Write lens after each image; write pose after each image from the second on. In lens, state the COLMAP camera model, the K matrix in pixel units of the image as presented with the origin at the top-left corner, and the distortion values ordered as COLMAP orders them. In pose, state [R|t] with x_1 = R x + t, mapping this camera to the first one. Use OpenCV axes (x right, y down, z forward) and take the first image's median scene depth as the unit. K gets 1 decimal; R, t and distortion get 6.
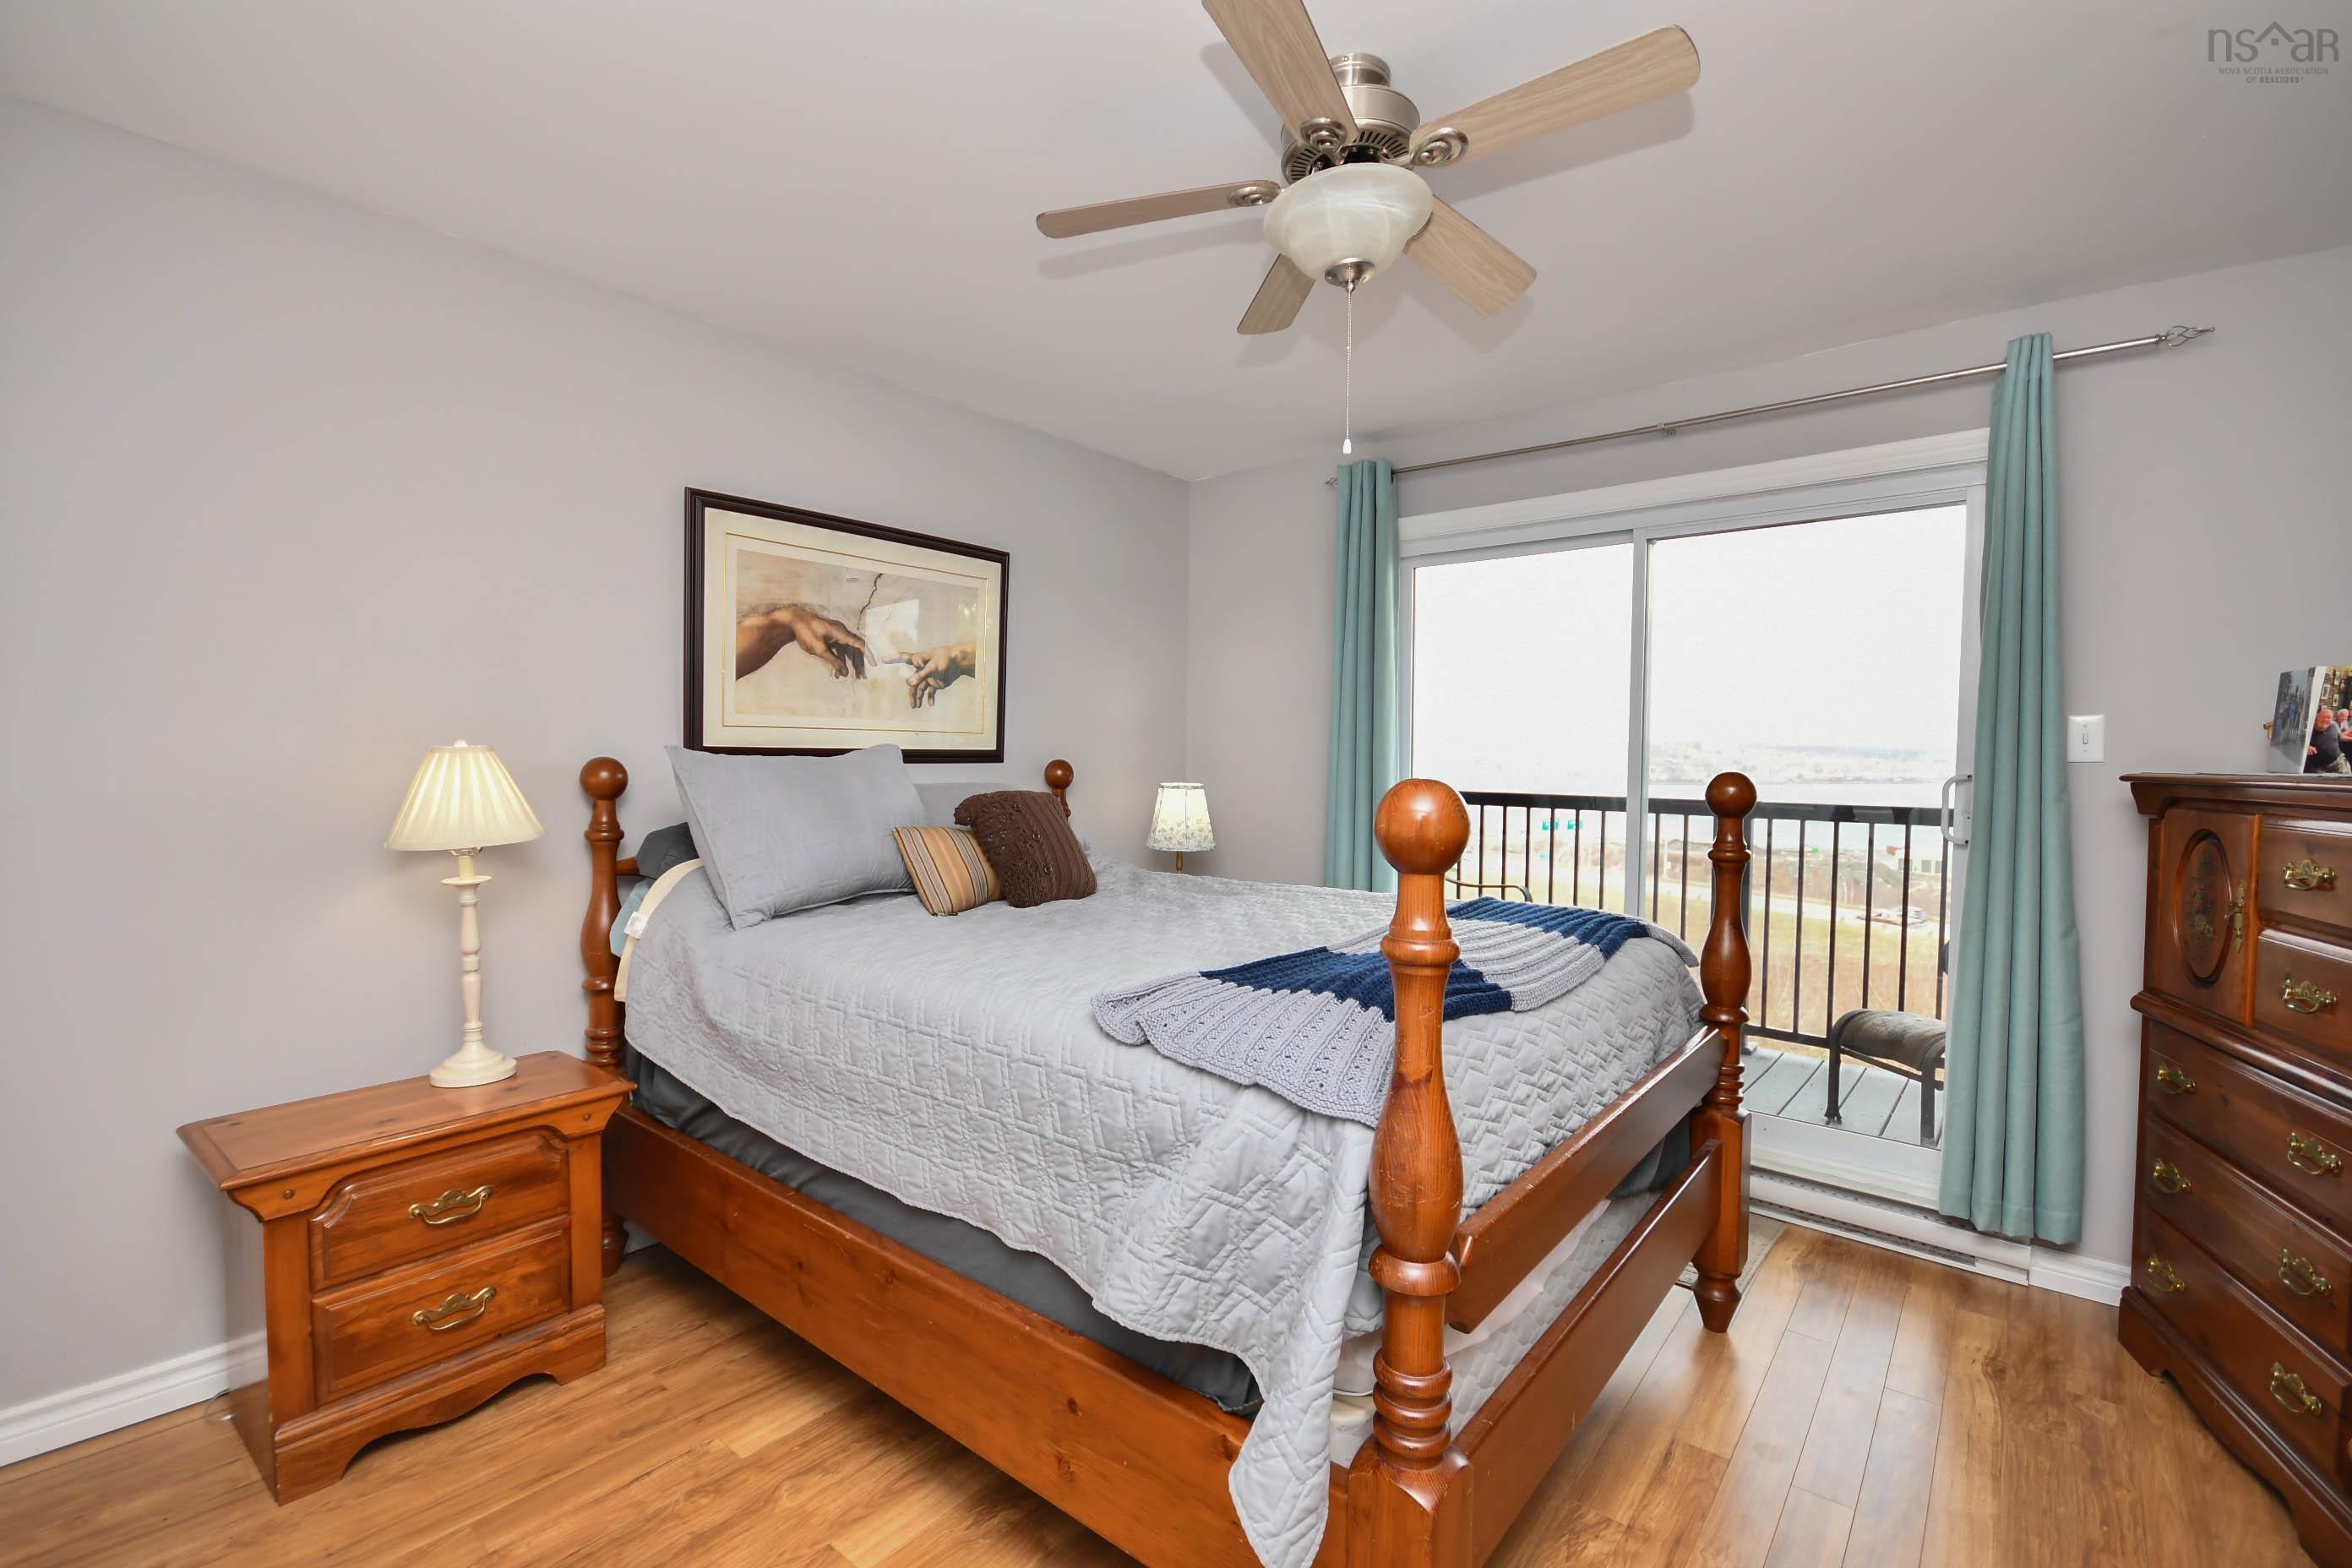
lens RADIAL K [[1060.7, 0, 1184.1], [0, 1060.7, 778.0], [0, 0, 1]] dist [0.004038, -0.009423]
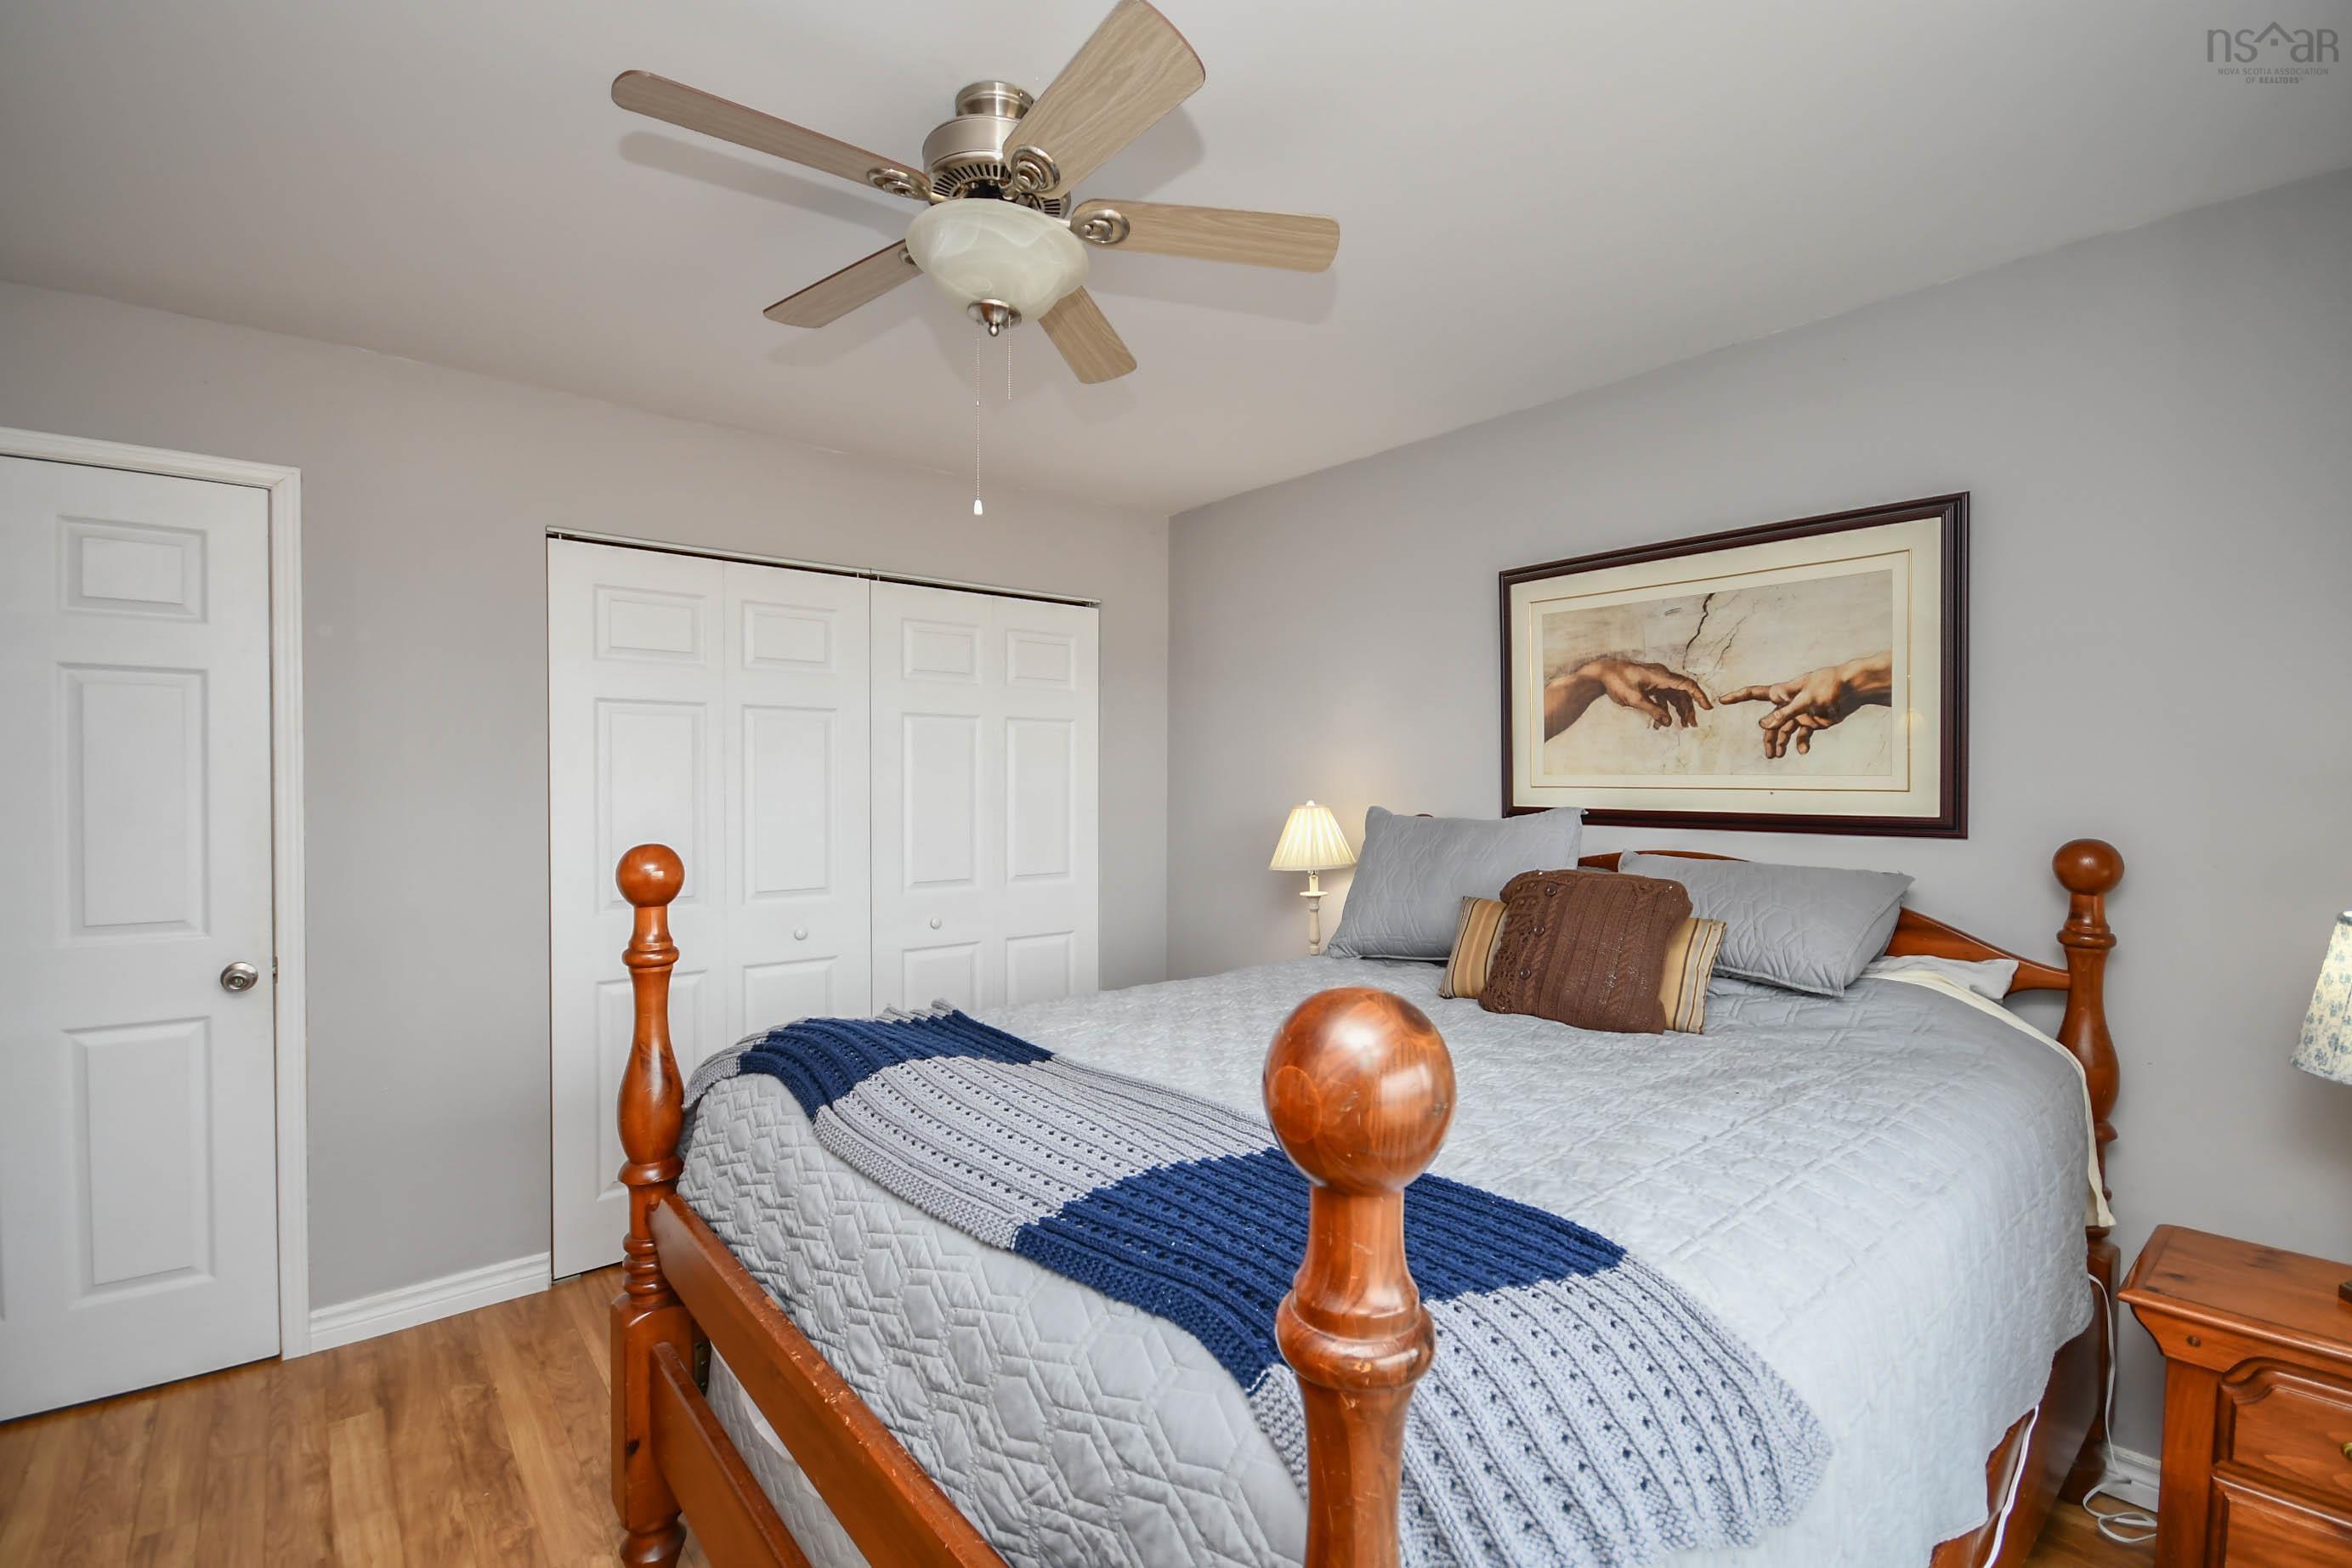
lens RADIAL K [[1060.6, 0, 1178.0], [0, 1060.6, 784.5], [0, 0, 1]] dist [0.004038, -0.009423]
pose [[-0.212422, -0.001748, -0.977176, 0.596319], [-0.025450, 0.999669, 0.003744, -0.042267], [0.976846, 0.025664, -0.212397, 0.799315]]
